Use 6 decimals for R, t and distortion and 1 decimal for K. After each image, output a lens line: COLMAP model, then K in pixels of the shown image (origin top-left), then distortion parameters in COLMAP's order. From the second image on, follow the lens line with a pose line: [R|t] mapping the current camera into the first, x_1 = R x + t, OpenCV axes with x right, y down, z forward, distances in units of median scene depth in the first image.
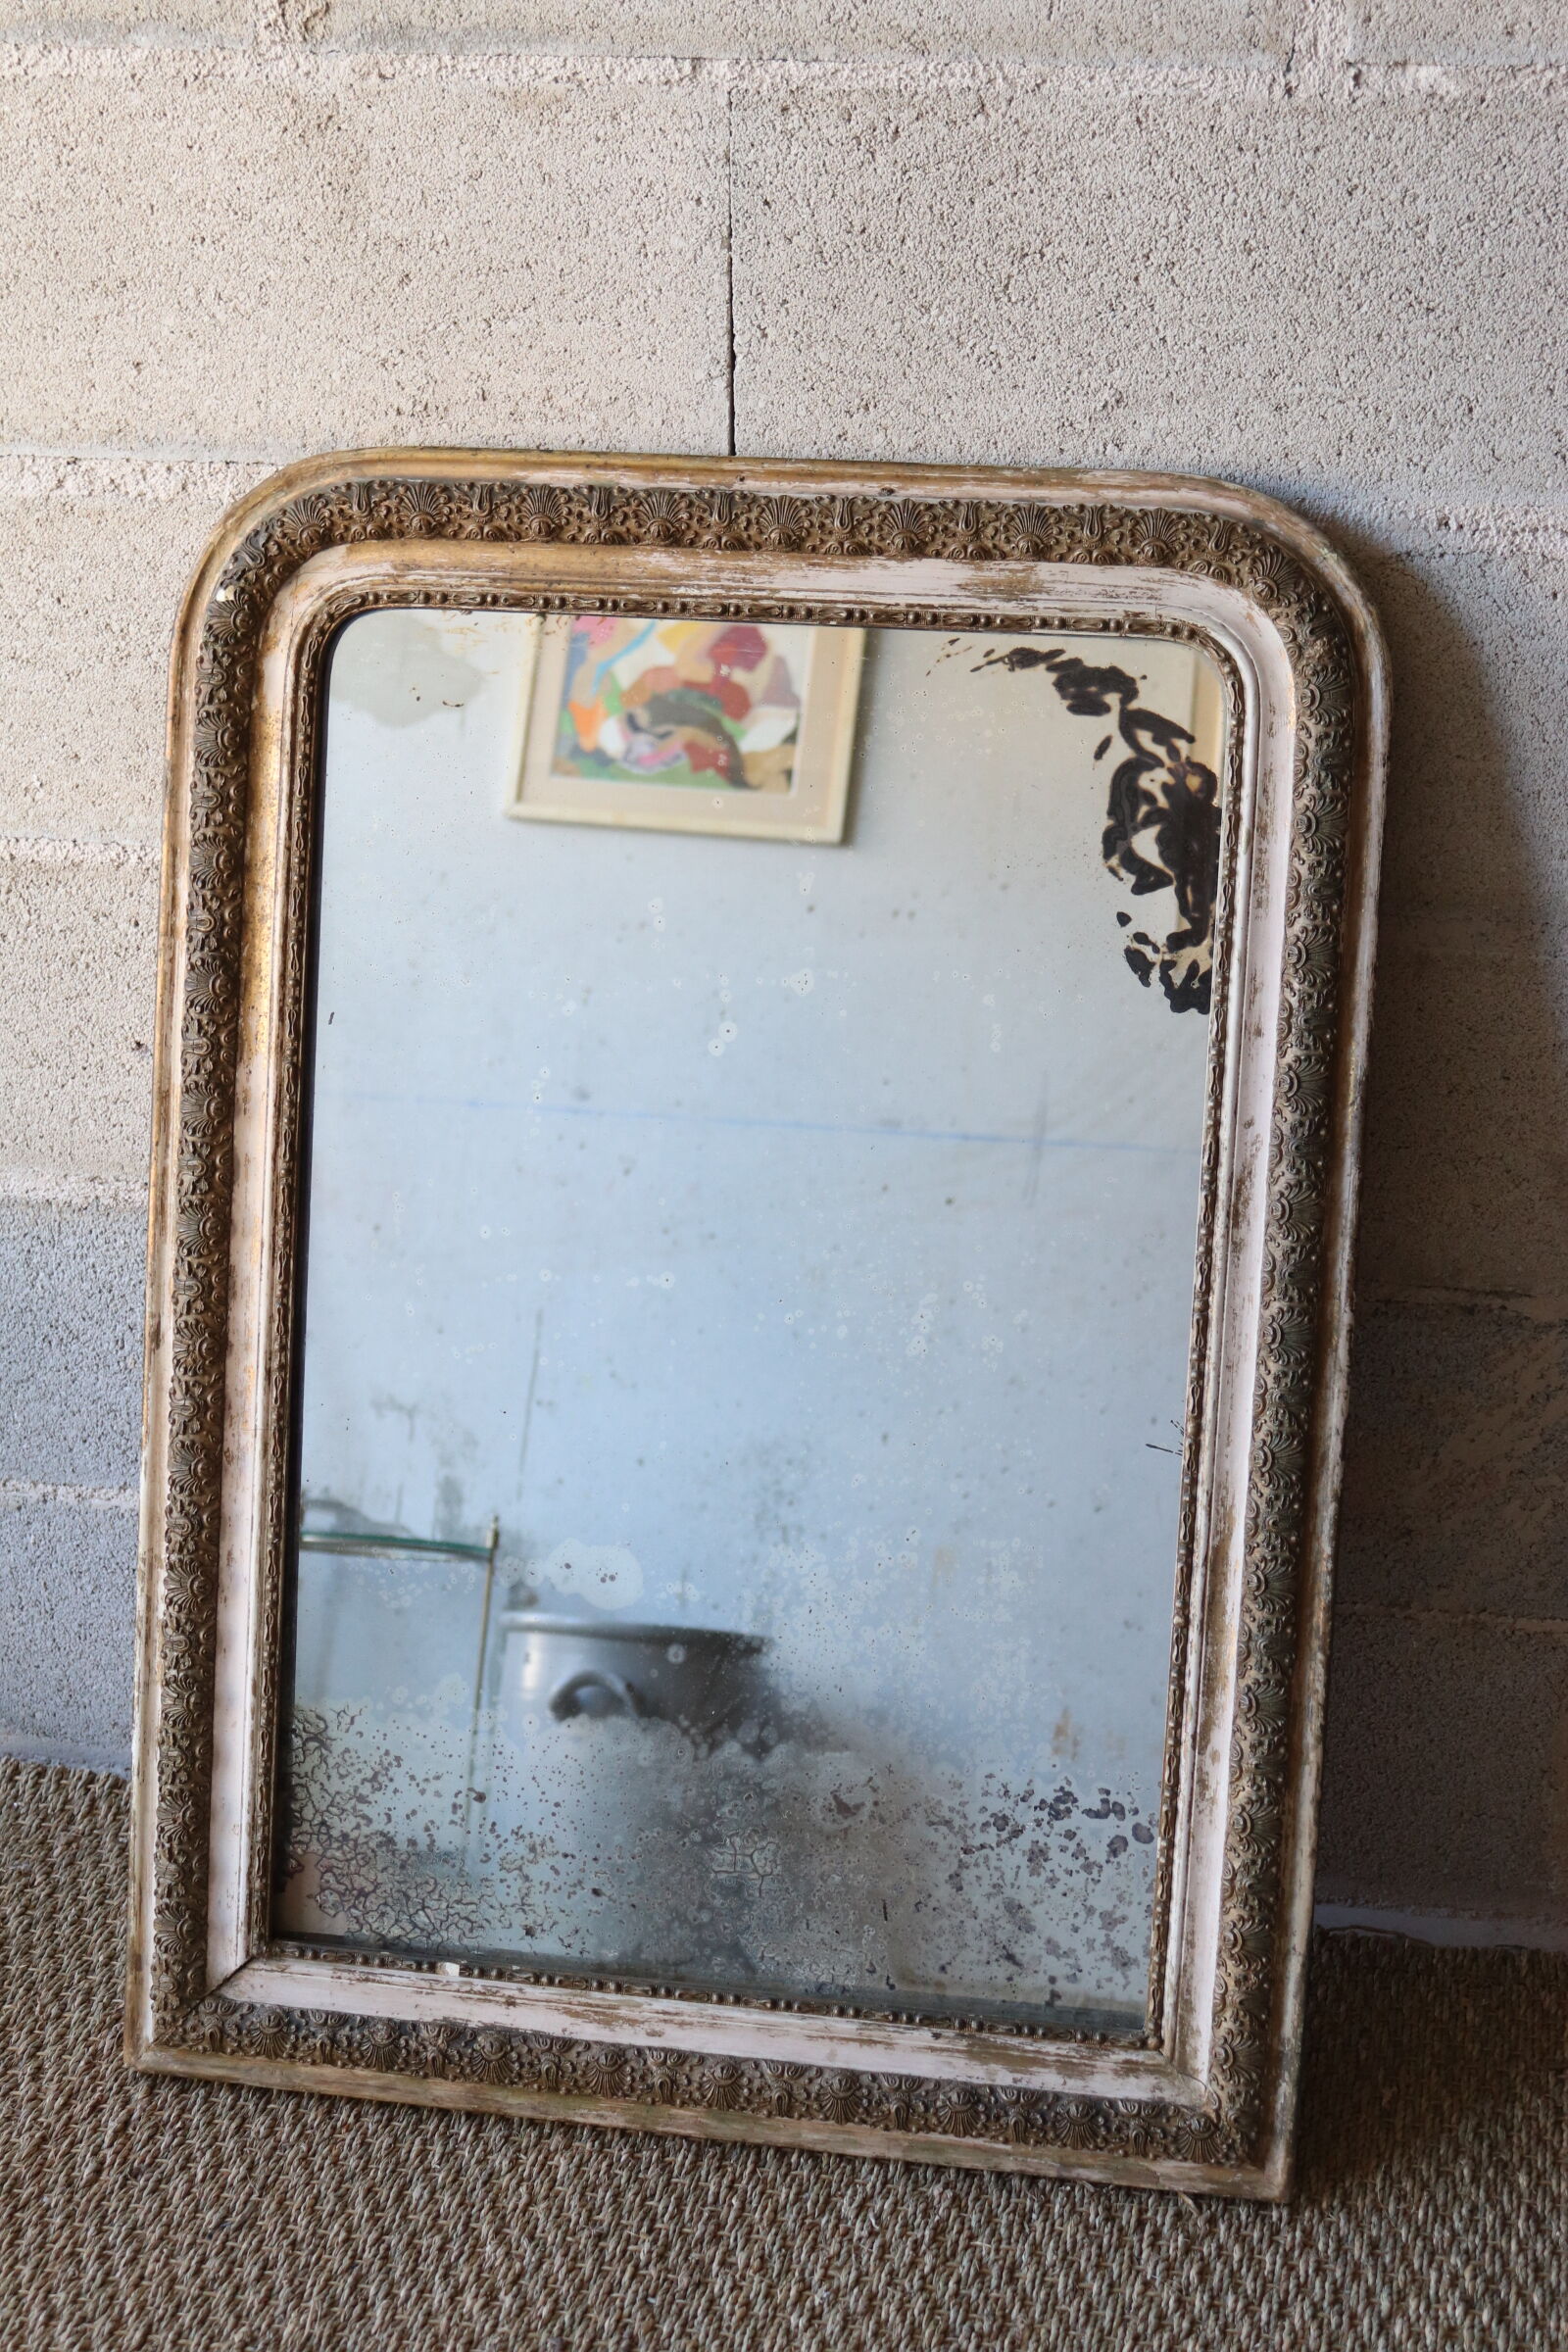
lens RADIAL K [[3438.6, 0, 781.7], [0, 3438.6, 1195.5], [0, 0, 1]] dist [-0.021360, -0.033227]
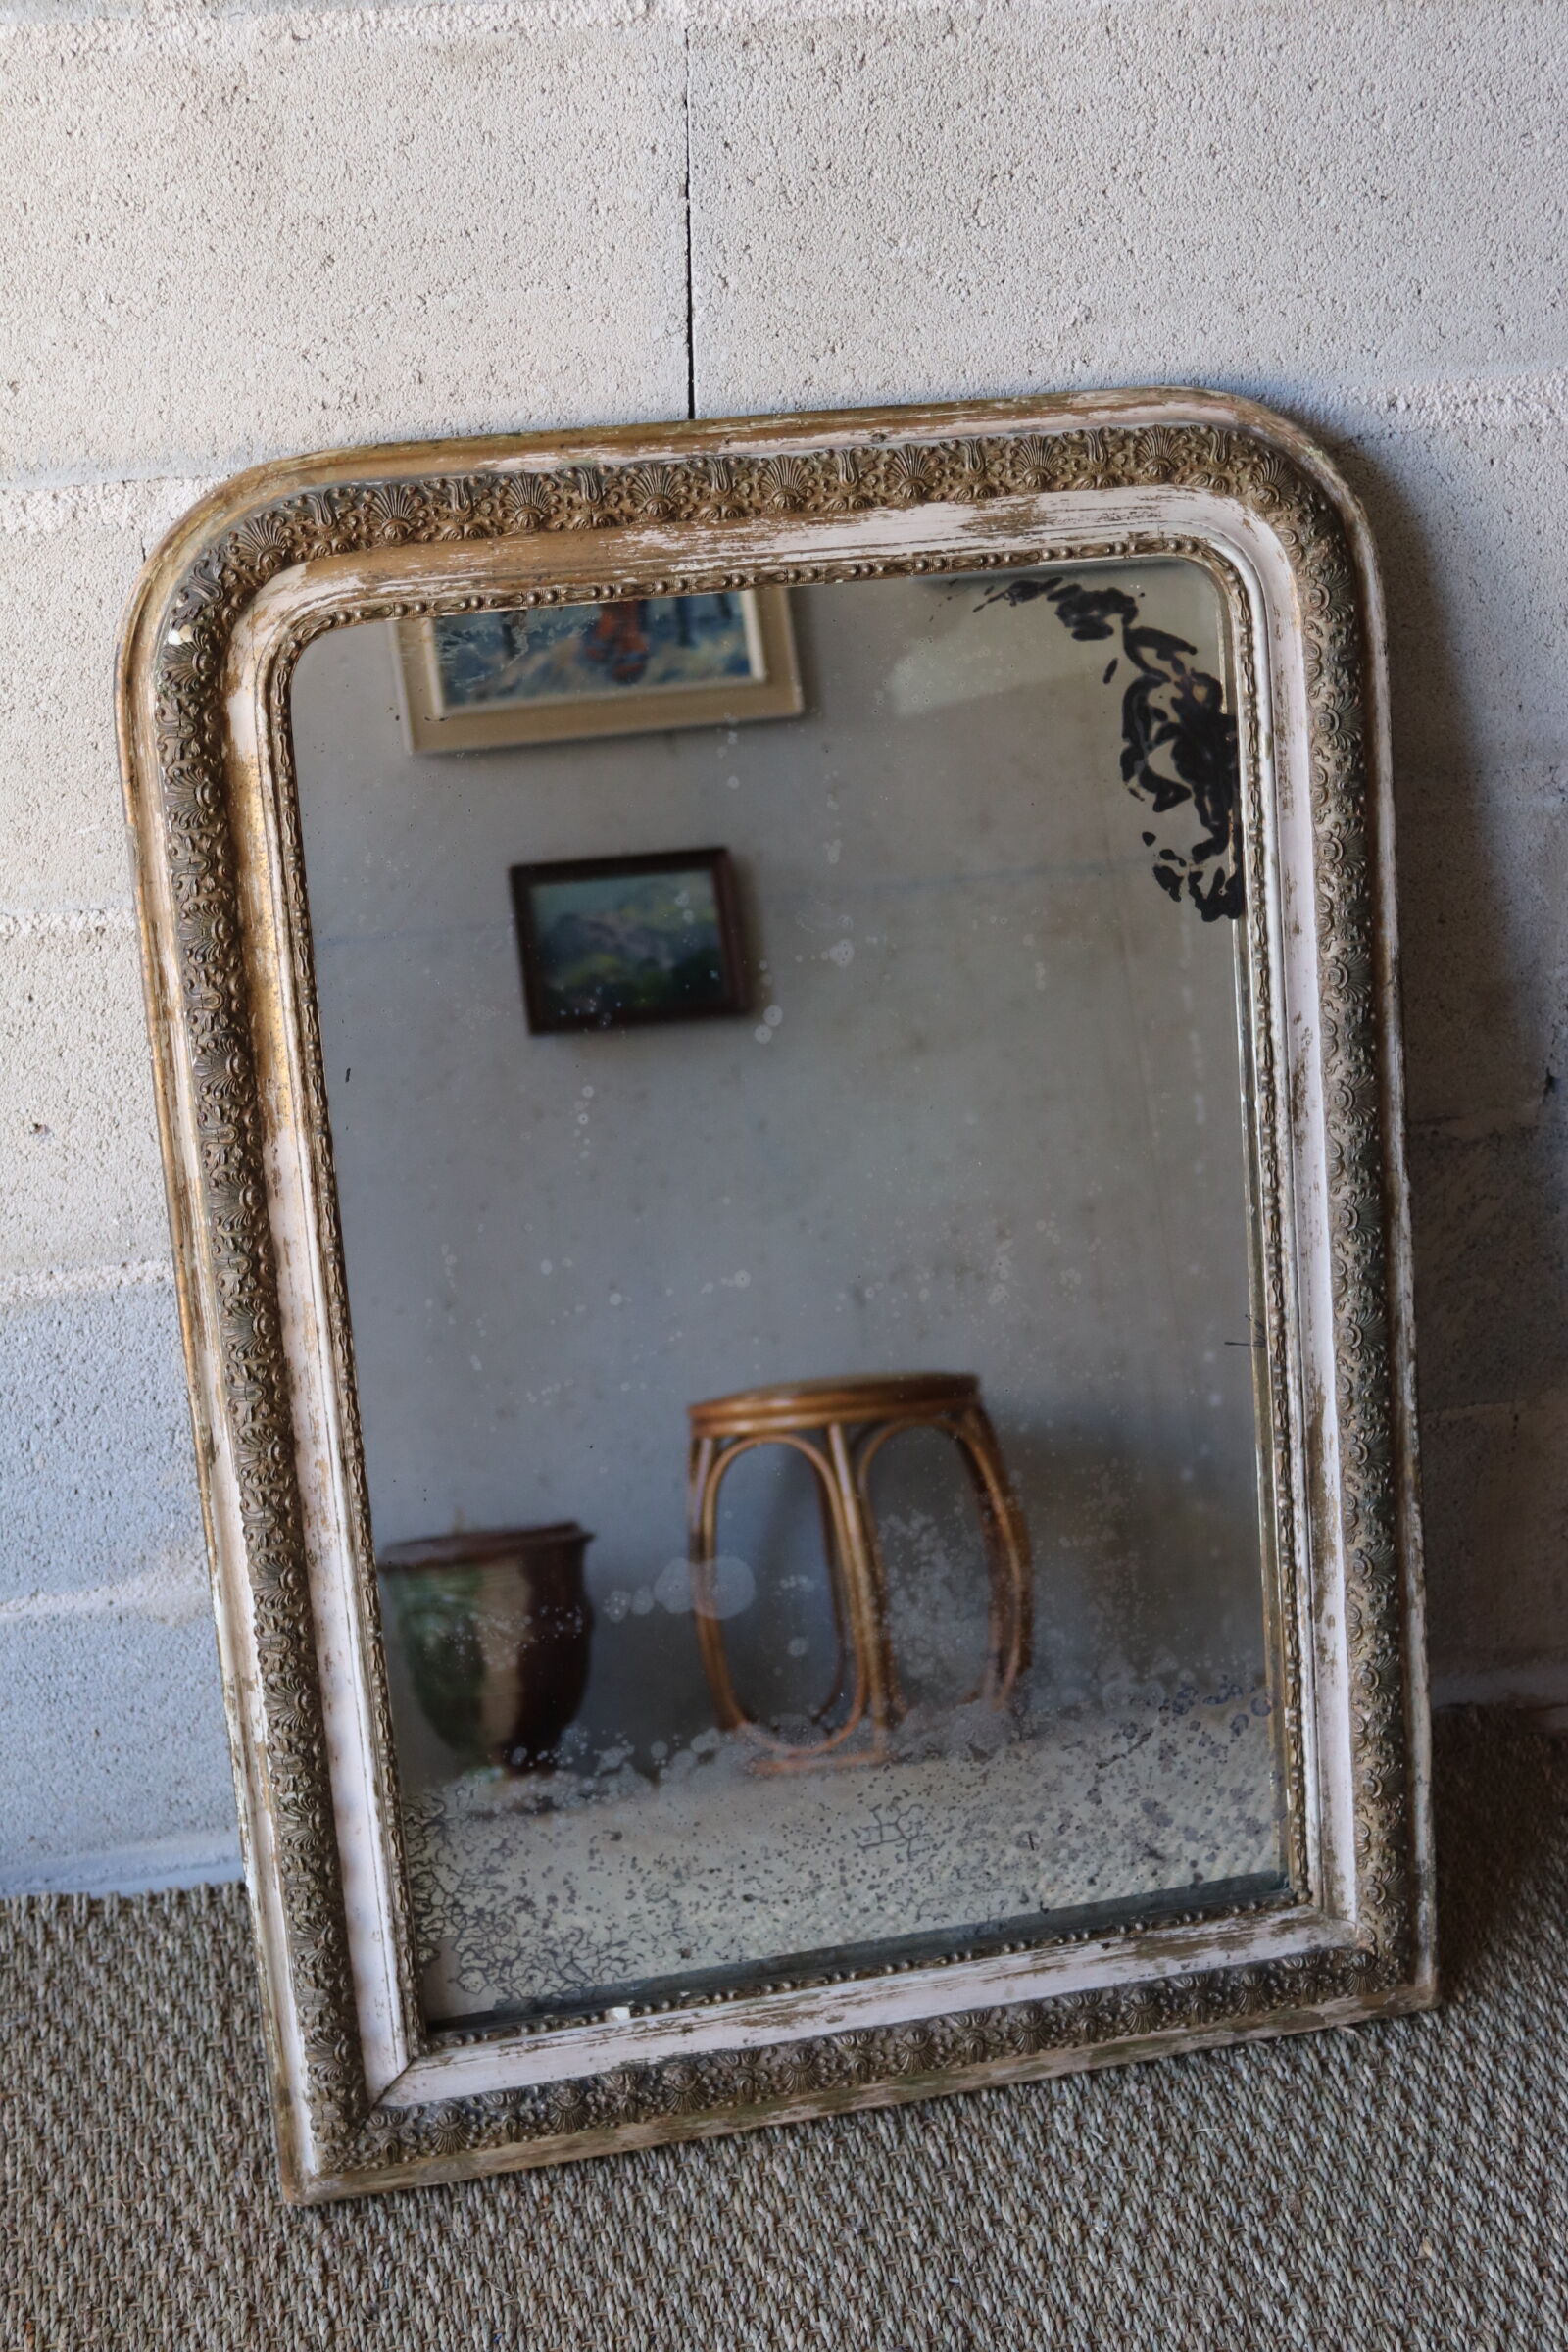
lens RADIAL K [[3461.7, 0, 768.4], [0, 3461.7, 1209.0], [0, 0, 1]] dist [-0.034814, 0.052977]
pose [[0.917394, -0.199649, 0.344281, -0.363974], [0.161475, 0.977390, 0.136511, -0.128397], [-0.363751, -0.069641, 0.928889, 0.099280]]
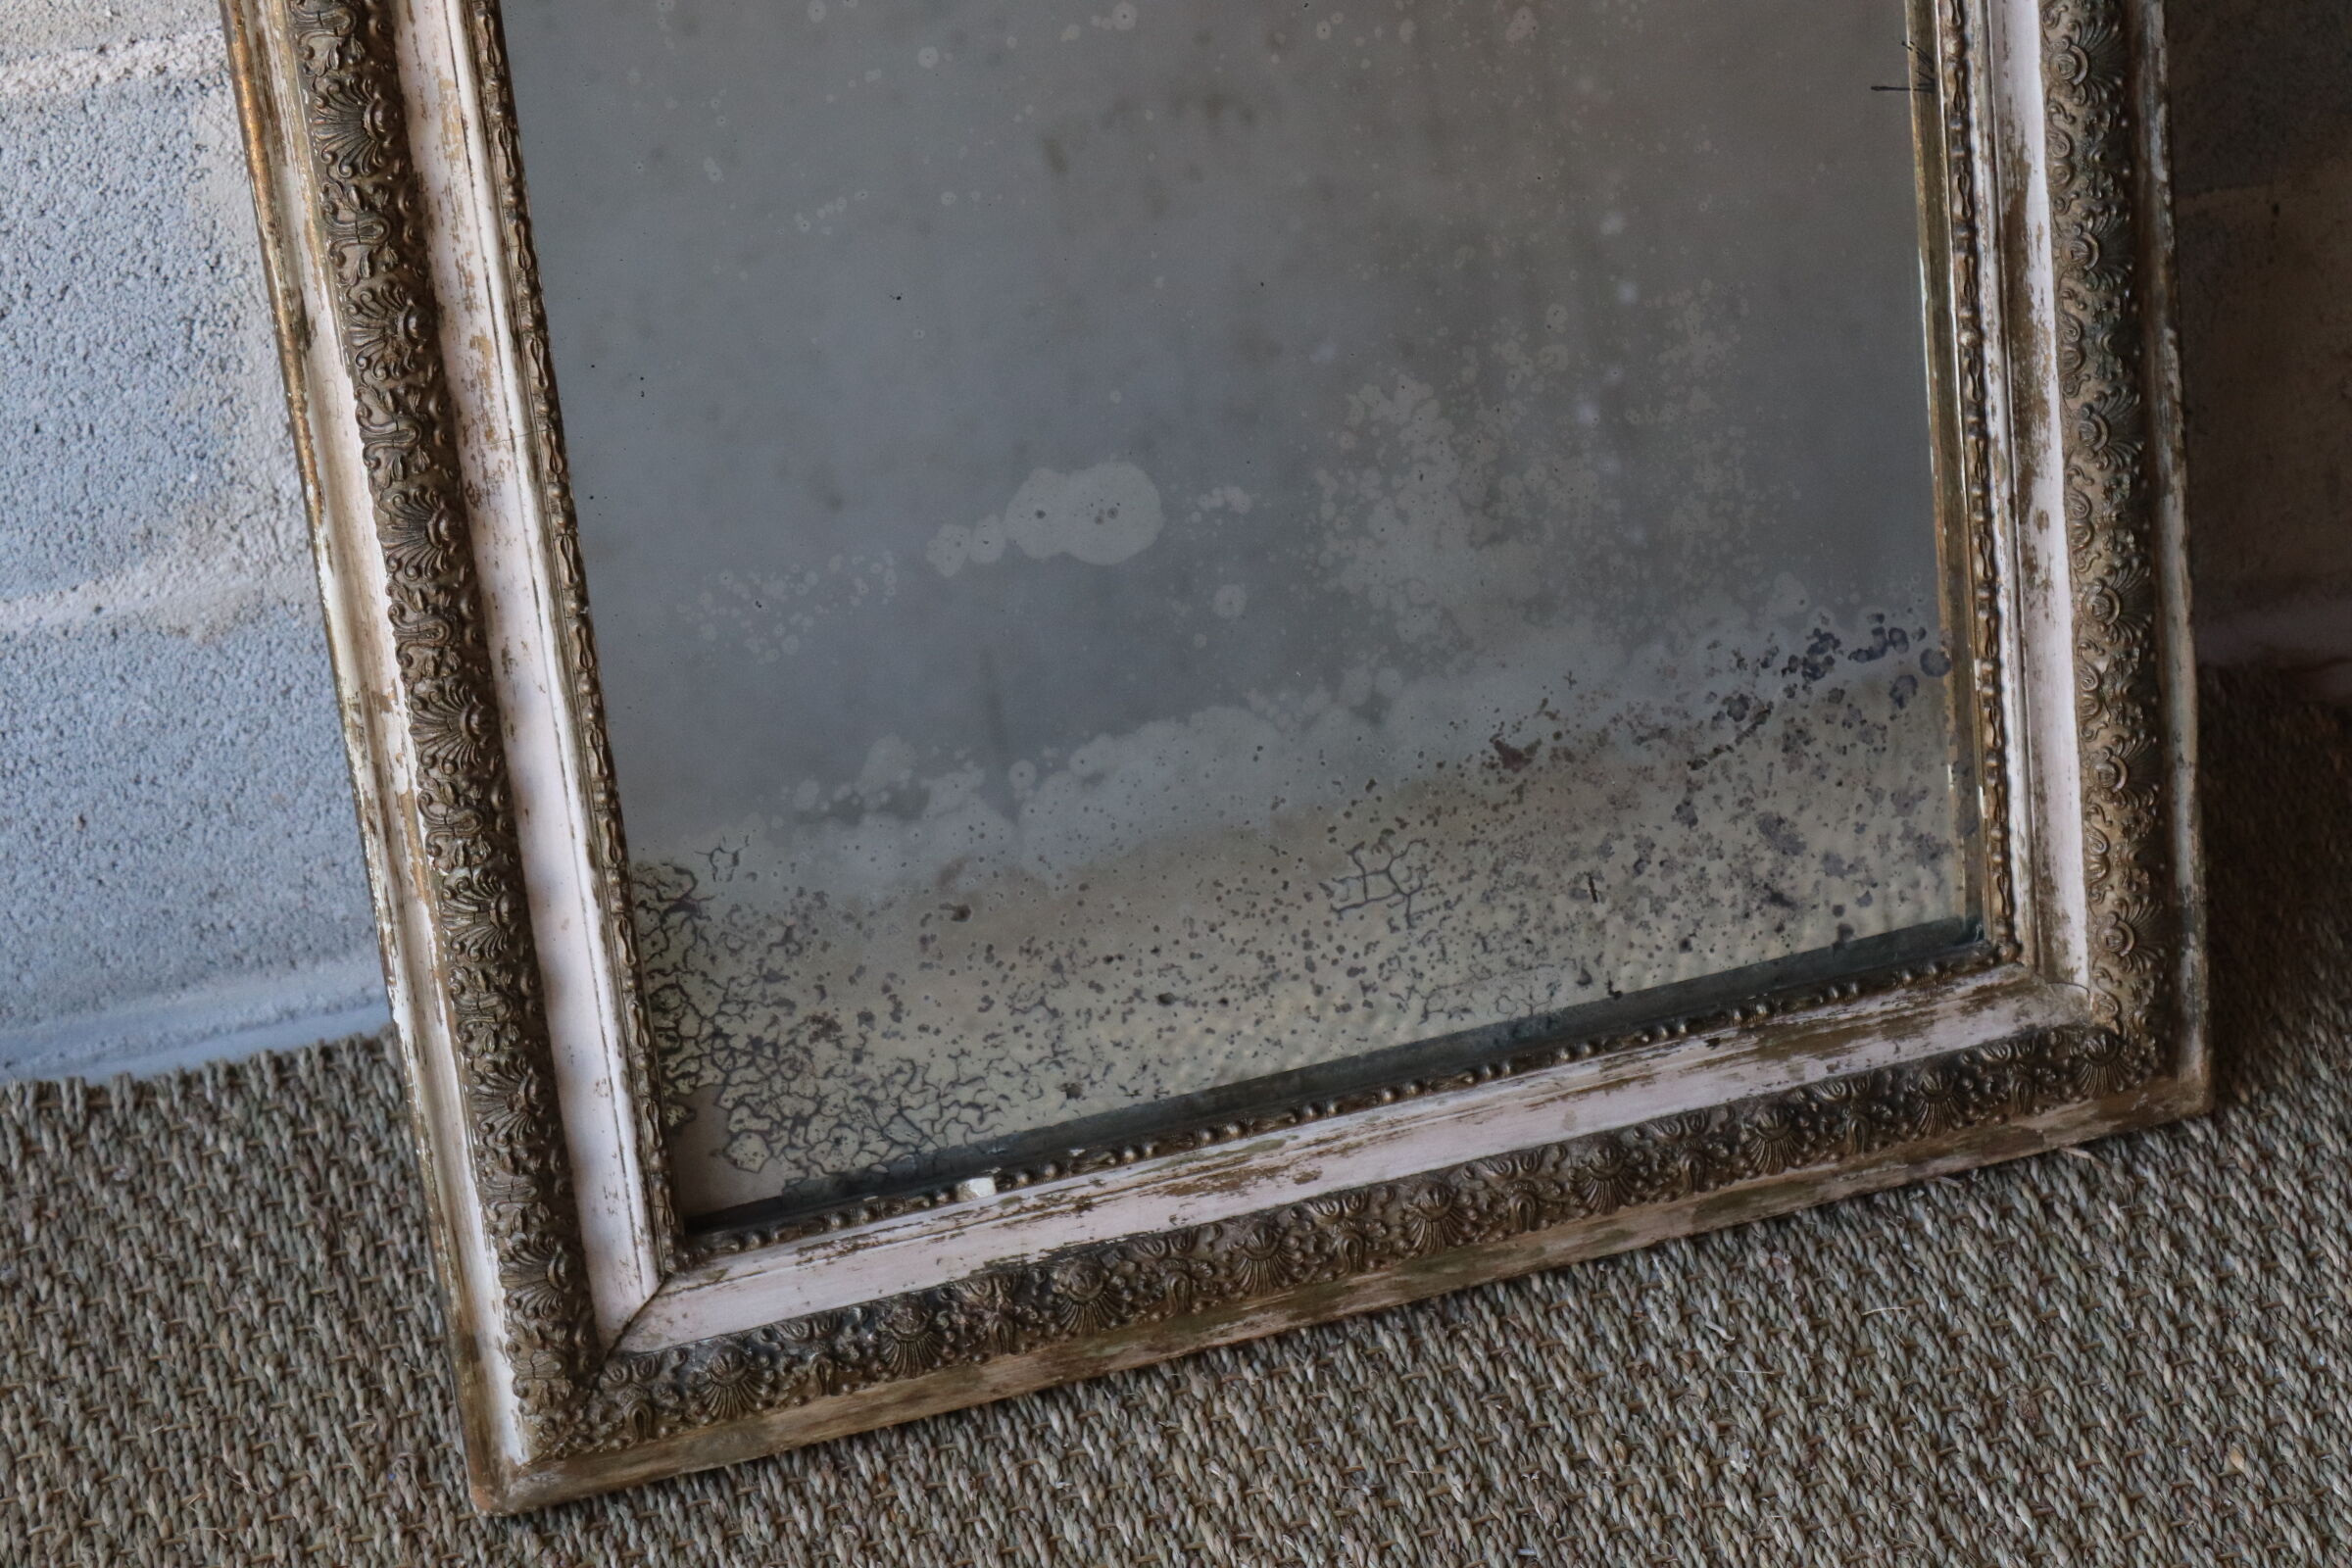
lens RADIAL K [[5604.0, 0, 1189.3], [0, 5604.0, 813.9], [0, 0, 1]] dist [0.081648, -0.019450]
pose [[0.873775, -0.295376, 0.386356, -0.454966], [0.197128, 0.941351, 0.273858, -0.113793], [-0.444588, -0.163129, 0.880756, 0.104857]]
